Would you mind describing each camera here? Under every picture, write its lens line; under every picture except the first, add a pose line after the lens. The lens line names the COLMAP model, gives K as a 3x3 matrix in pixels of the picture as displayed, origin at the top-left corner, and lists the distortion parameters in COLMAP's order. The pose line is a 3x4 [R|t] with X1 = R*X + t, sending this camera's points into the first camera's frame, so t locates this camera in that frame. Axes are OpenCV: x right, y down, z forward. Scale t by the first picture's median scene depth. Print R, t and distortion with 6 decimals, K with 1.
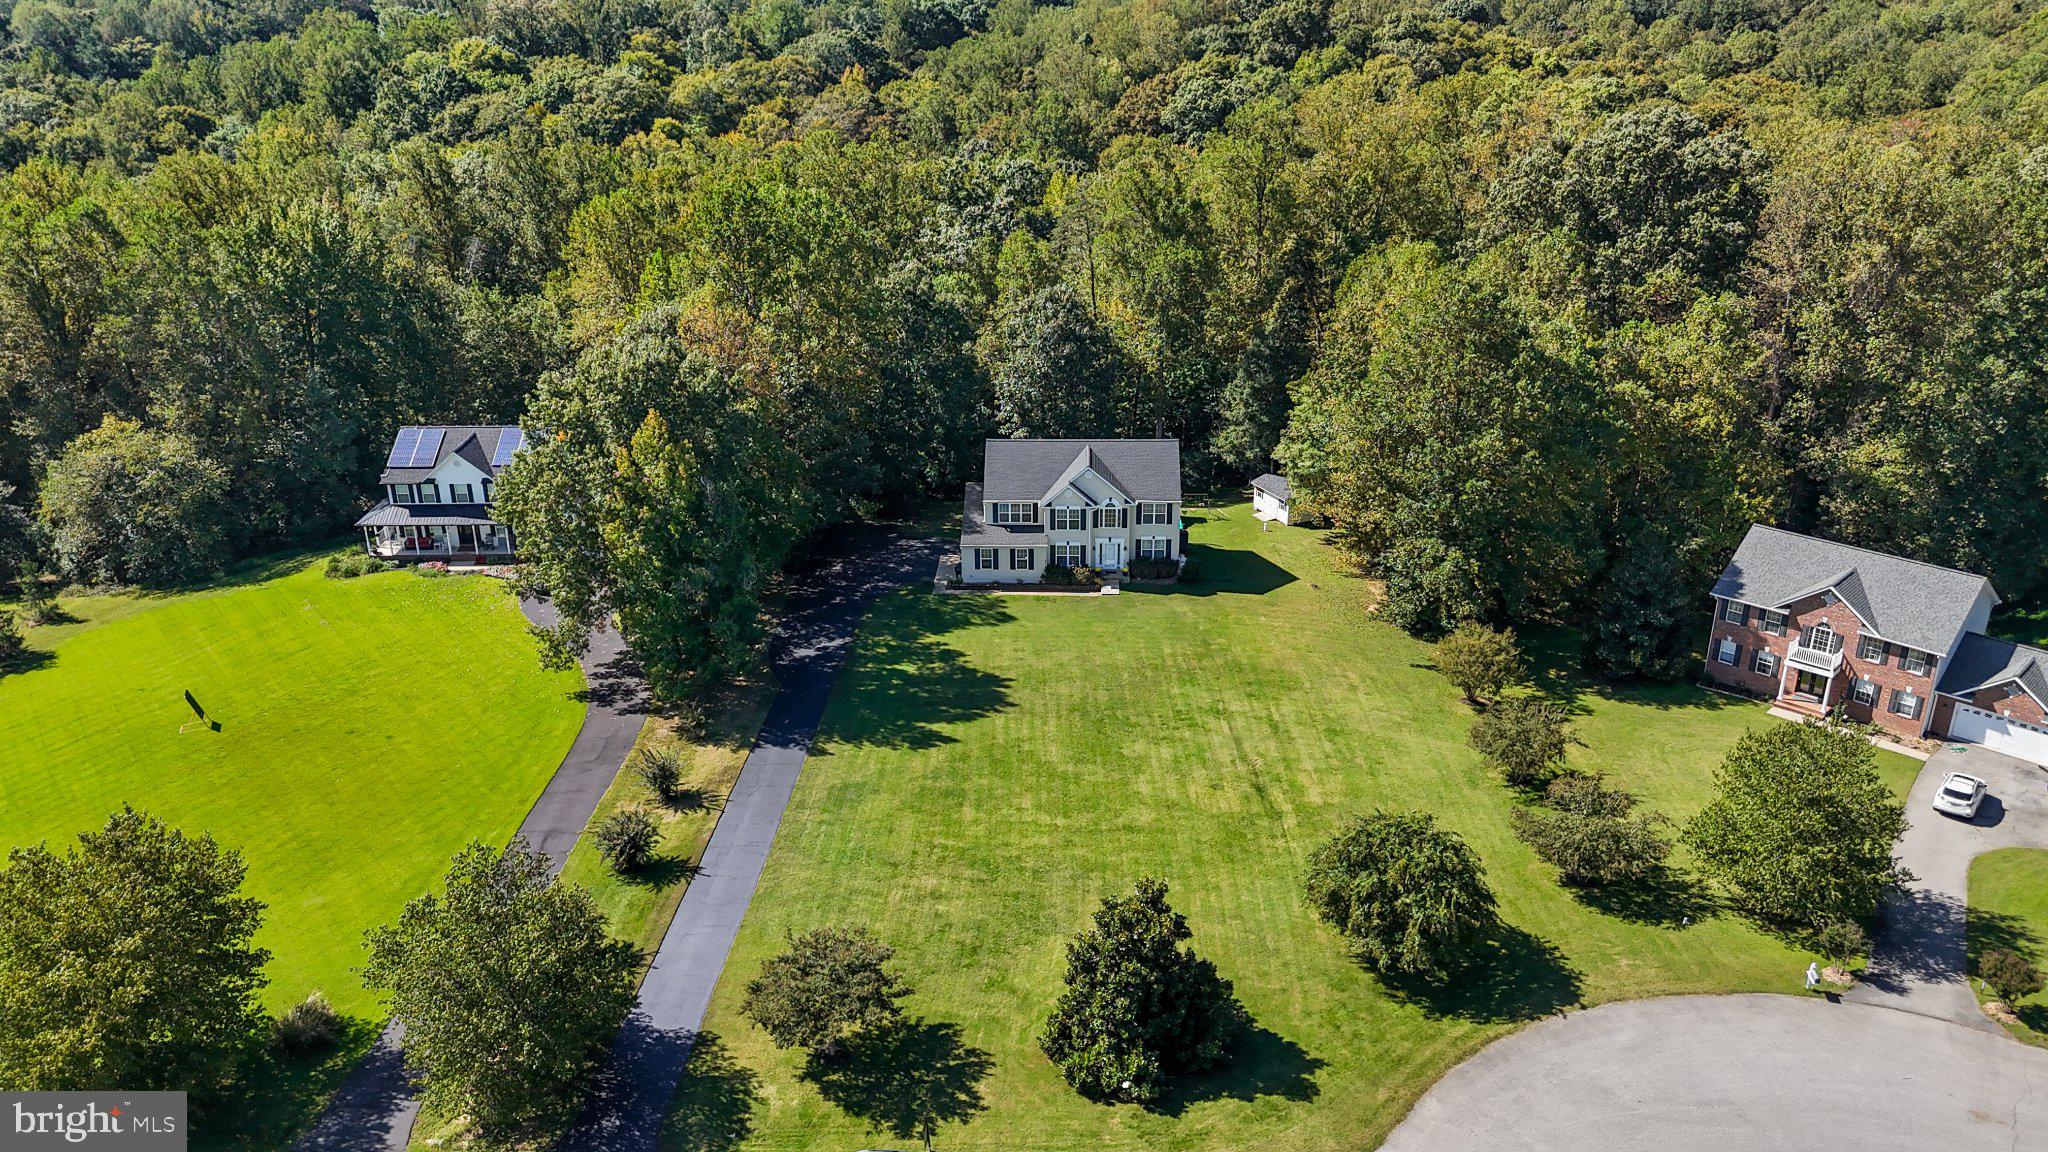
lens RADIAL K [[1497.4, 0, 1029.7], [0, 1497.4, 572.5], [0, 0, 1]] dist [0.059962, -0.048153]
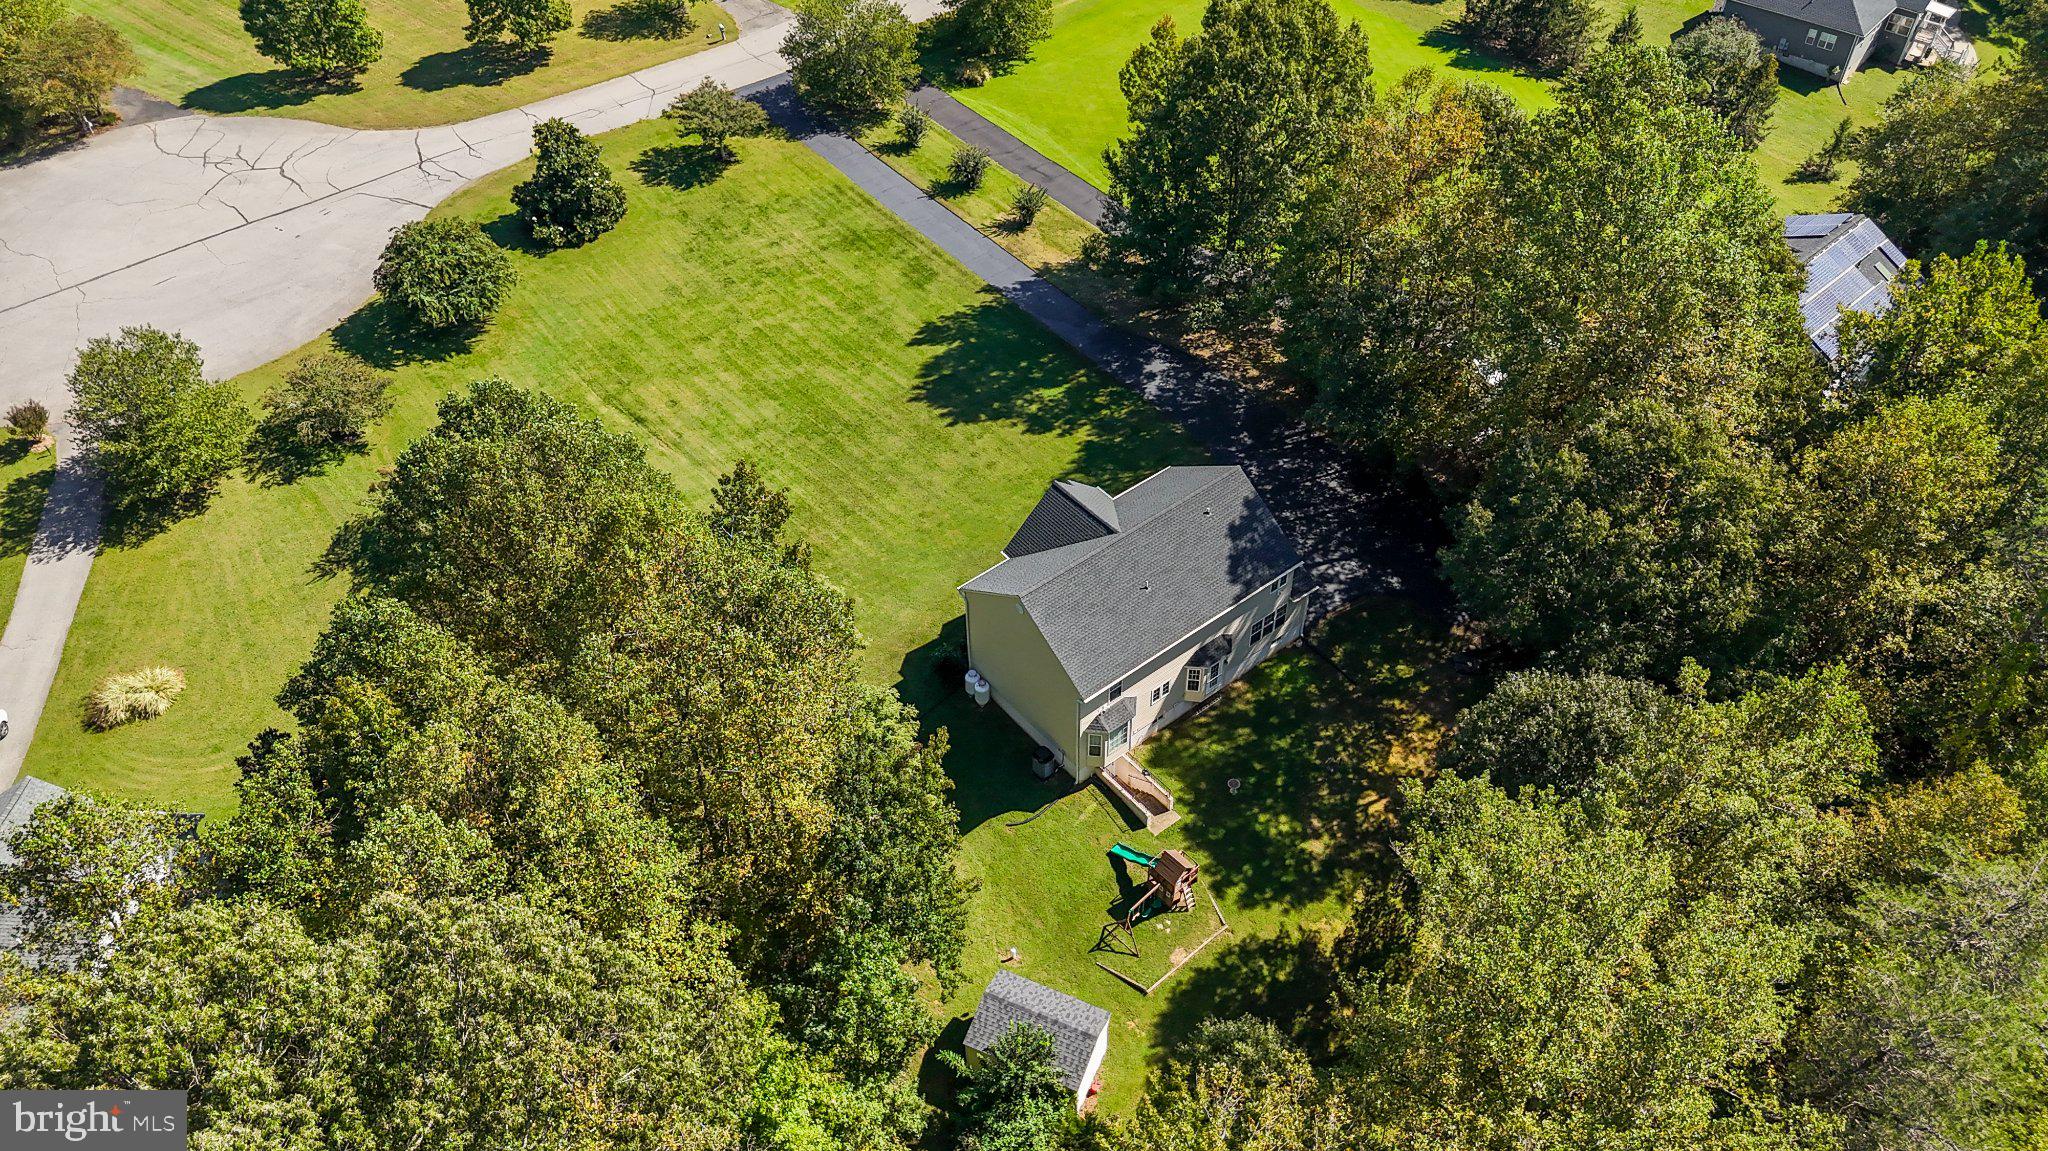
lens RADIAL K [[1517.9, 0, 1039.0], [0, 1517.9, 581.4], [0, 0, 1]] dist [0.068611, -0.070783]
pose [[-0.751779, 0.474329, -0.458083, 0.393419], [-0.236429, 0.454604, 0.858741, -0.658213], [0.615572, 0.753888, -0.229617, 1.188346]]
